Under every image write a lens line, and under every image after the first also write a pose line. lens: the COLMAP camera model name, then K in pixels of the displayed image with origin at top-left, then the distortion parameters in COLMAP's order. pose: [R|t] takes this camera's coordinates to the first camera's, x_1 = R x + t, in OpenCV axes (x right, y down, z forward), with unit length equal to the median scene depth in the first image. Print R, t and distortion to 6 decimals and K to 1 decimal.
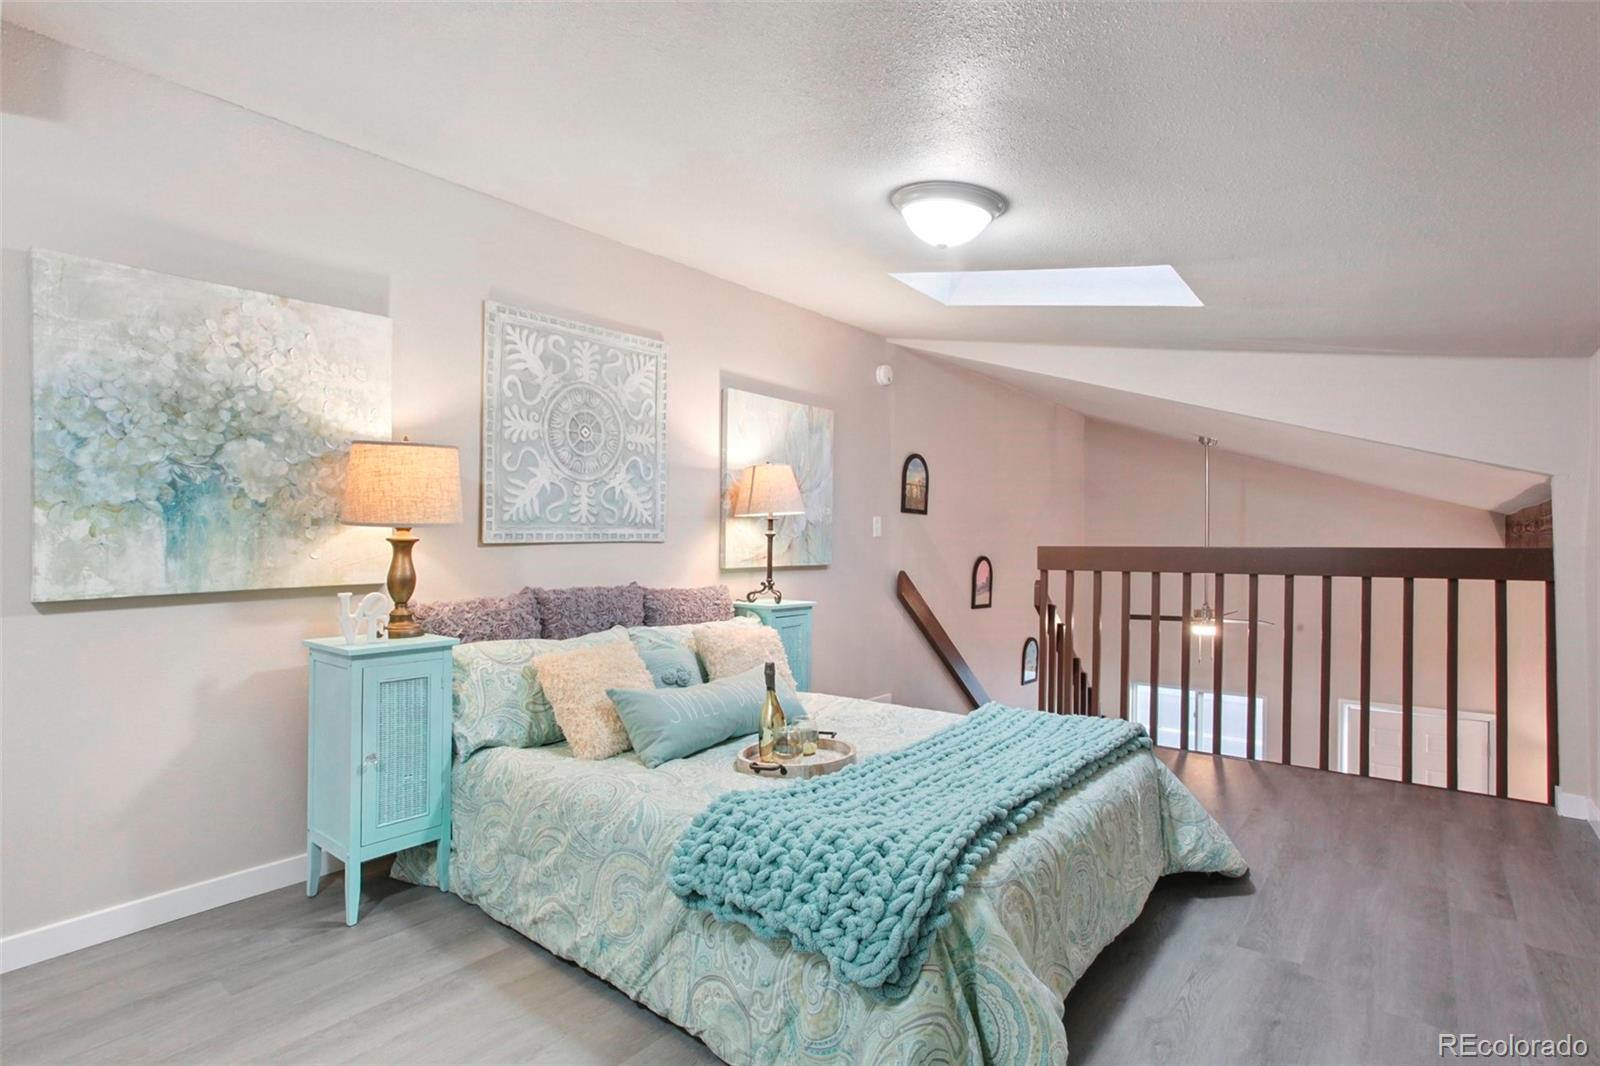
lens RADIAL K [[803.7, 0, 801.5], [0, 803.7, 545.1], [0, 0, 1]] dist [-0.080378, 0.038920]
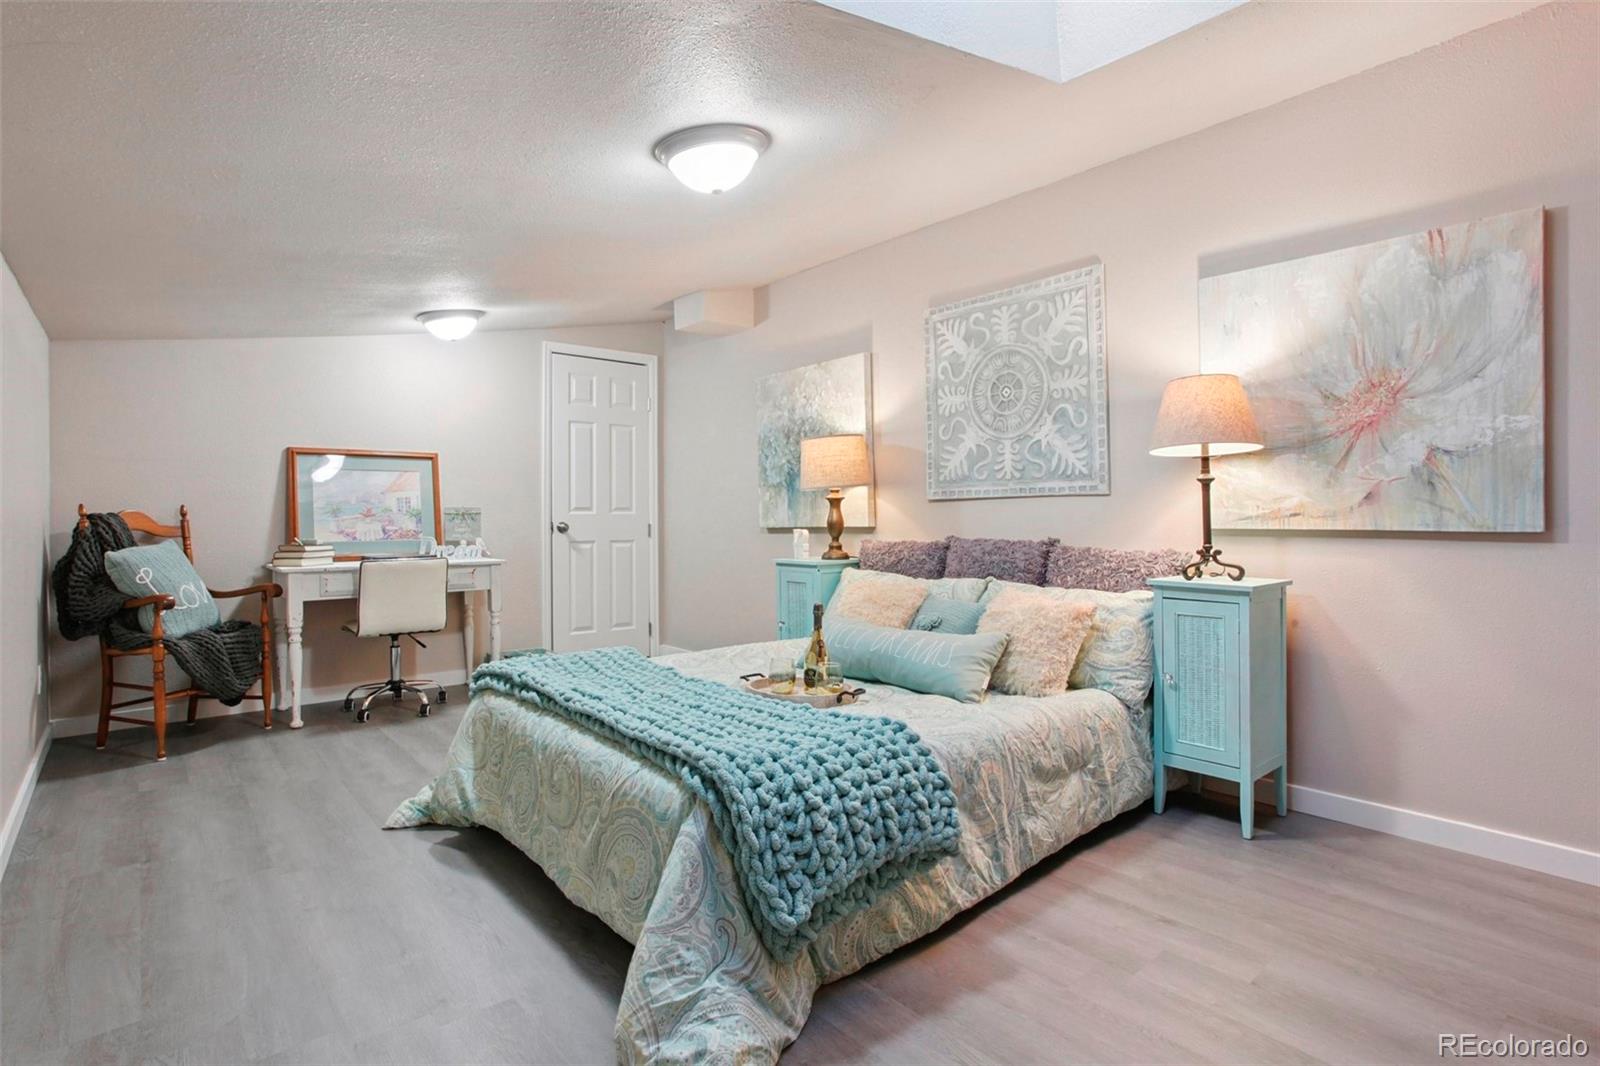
lens RADIAL K [[803.7, 0, 801.5], [0, 803.7, 545.1], [0, 0, 1]] dist [-0.080378, 0.038920]
pose [[-0.194731, 0.032524, -0.980317, 0.826842], [-0.002663, 0.999429, 0.033687, 0.025414], [0.980853, 0.009170, -0.194533, 0.951851]]
